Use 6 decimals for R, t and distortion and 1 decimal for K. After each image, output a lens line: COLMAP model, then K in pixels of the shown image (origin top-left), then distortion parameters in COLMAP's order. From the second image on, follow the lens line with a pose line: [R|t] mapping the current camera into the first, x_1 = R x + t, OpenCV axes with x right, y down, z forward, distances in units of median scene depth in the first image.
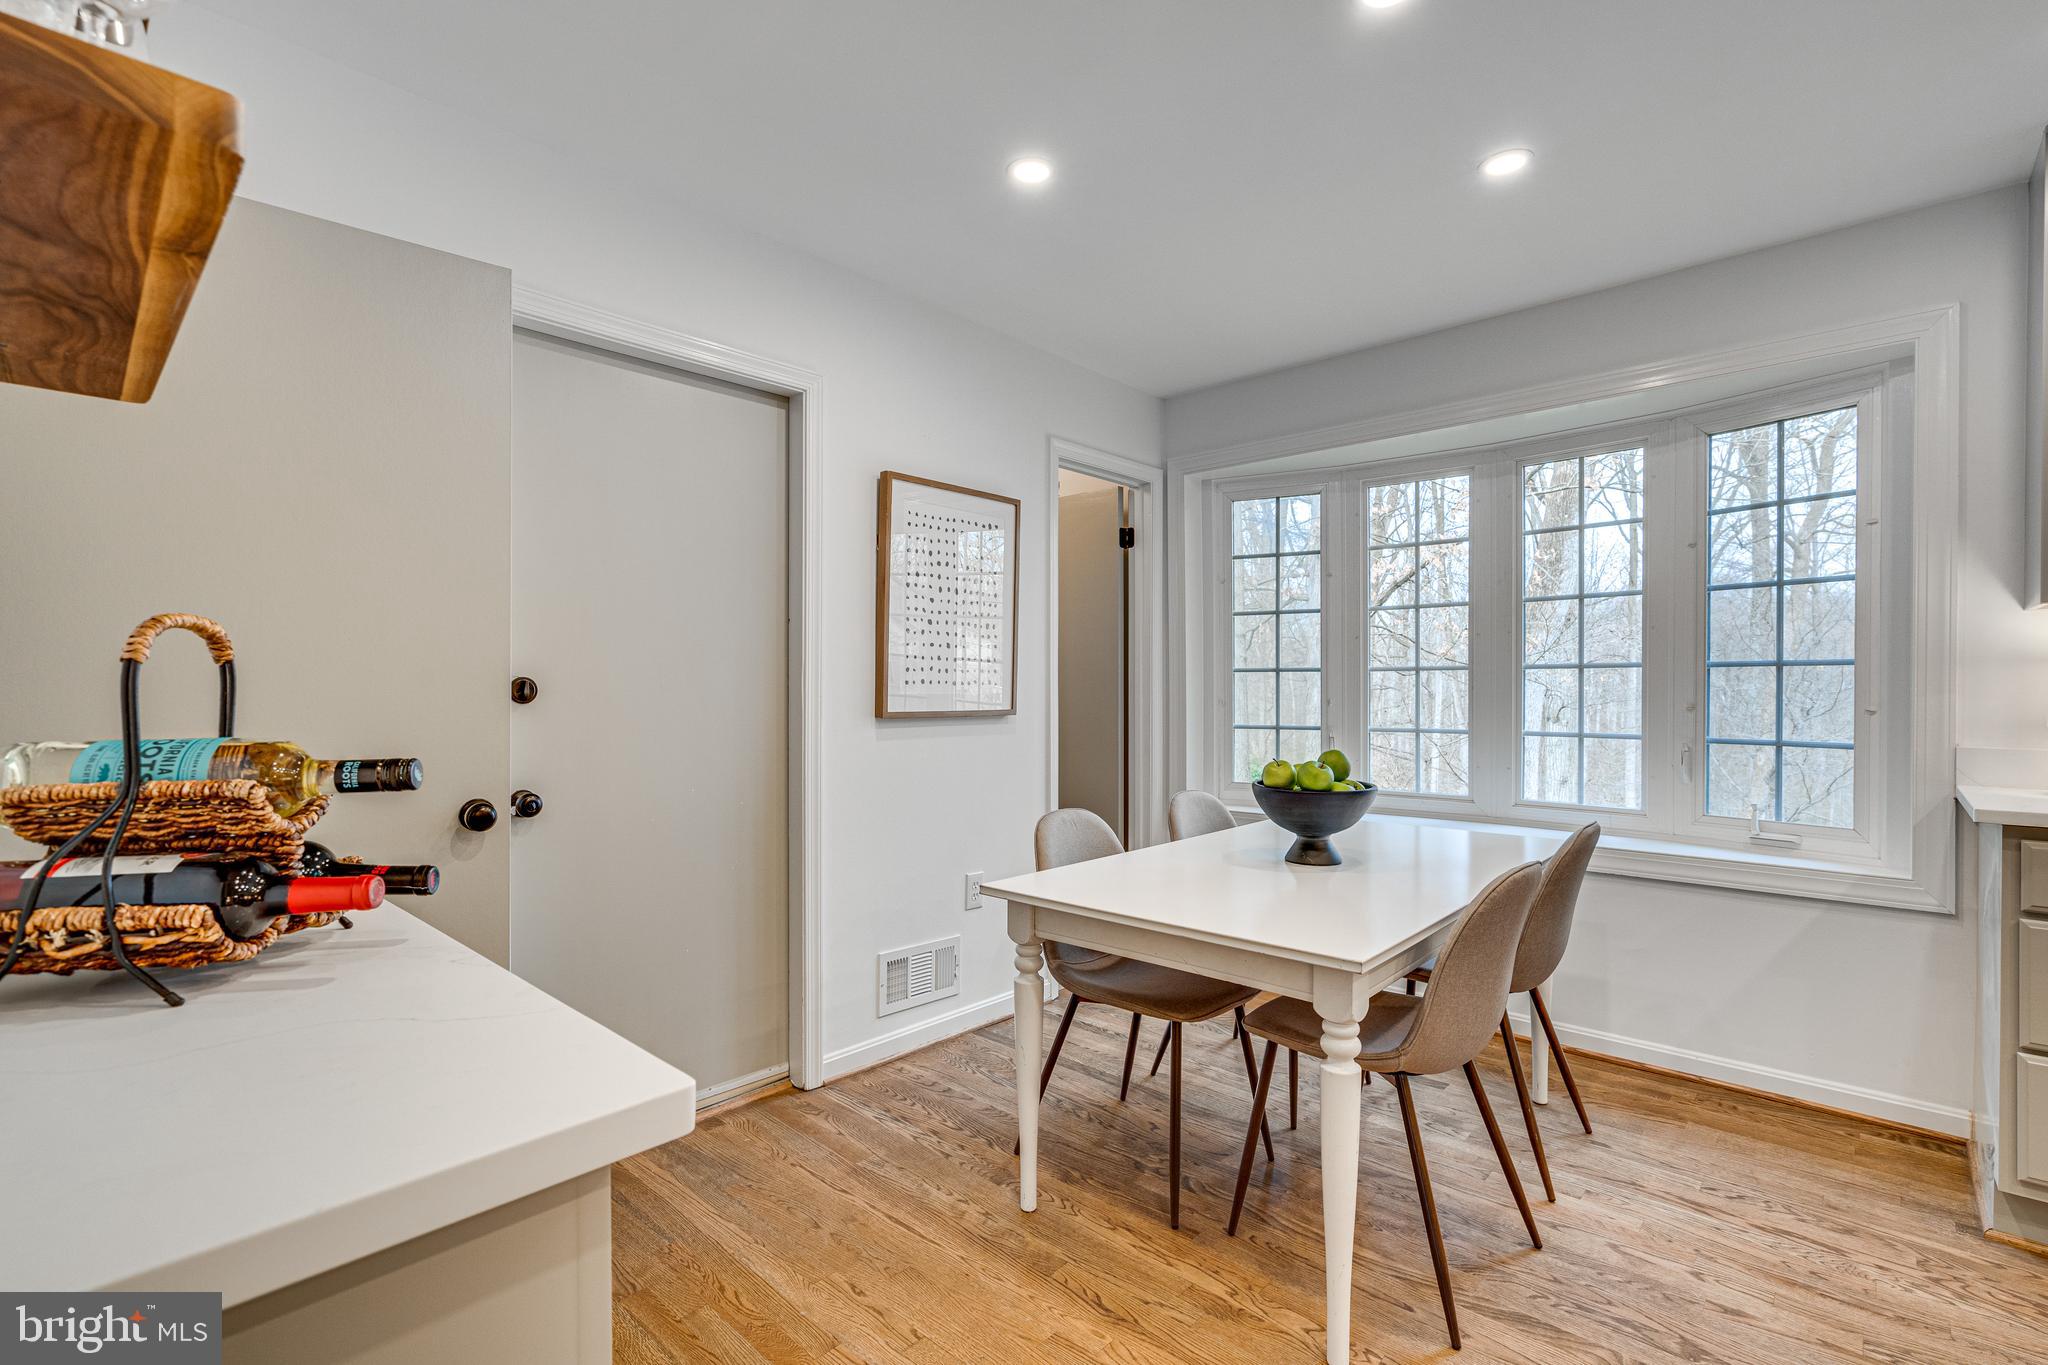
lens RADIAL K [[935.1, 0, 1023.4], [0, 935.1, 692.3], [0, 0, 1]] dist [-0.001334, 0.000905]
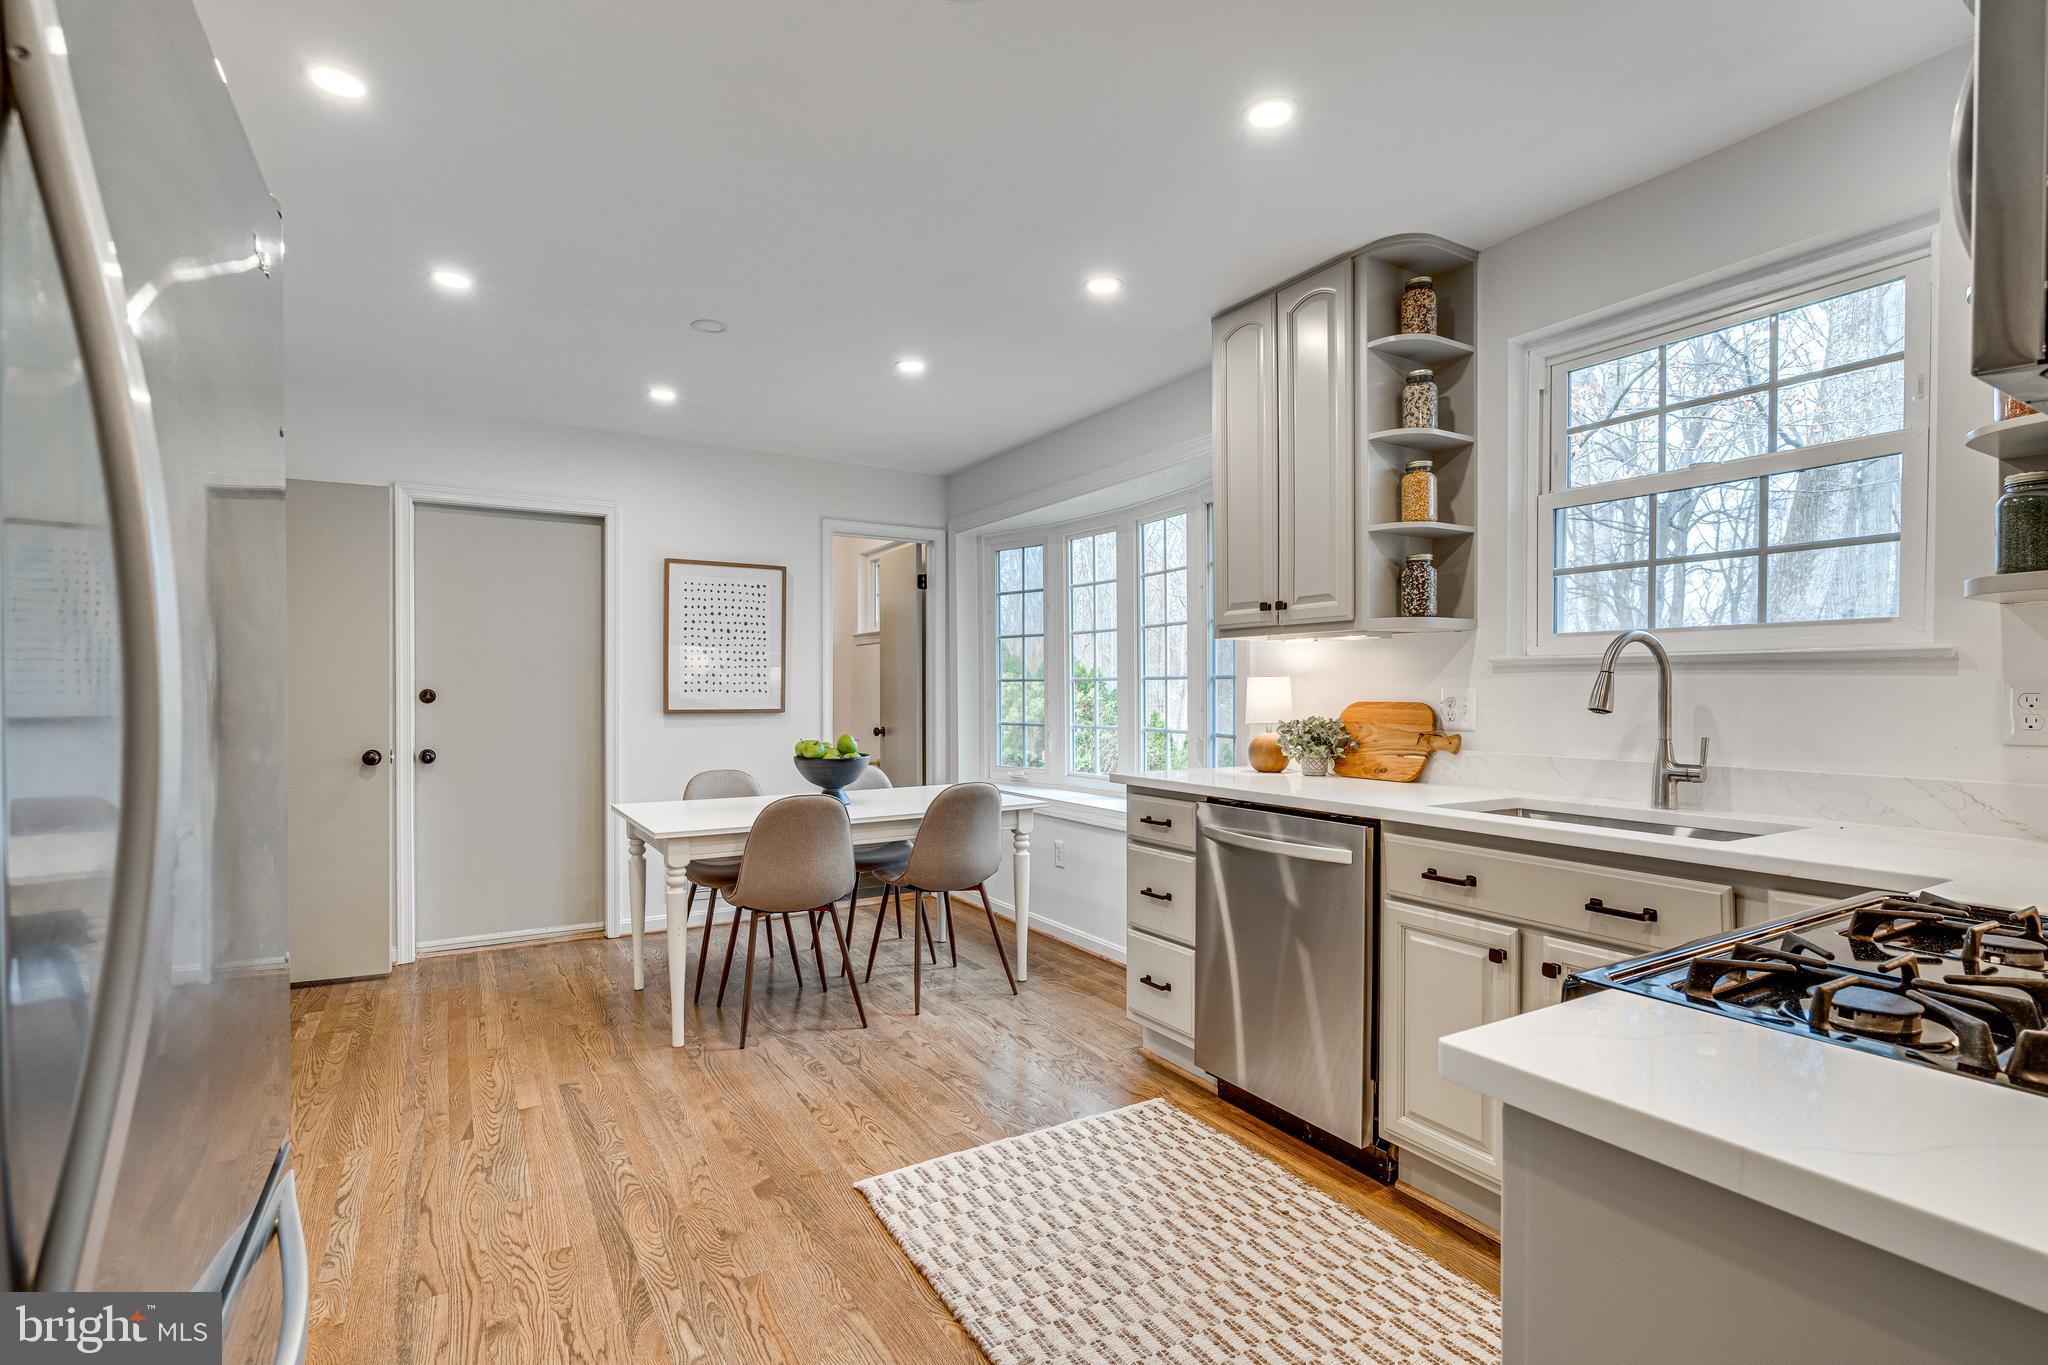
lens RADIAL K [[971.7, 0, 1028.1], [0, 971.7, 697.2], [0, 0, 1]] dist [0.000452, 0.000671]
pose [[0.960758, 0.004284, -0.277355, 0.857747], [-0.002633, 0.999977, 0.006322, -0.011680], [0.277375, -0.005344, 0.960747, -0.397119]]
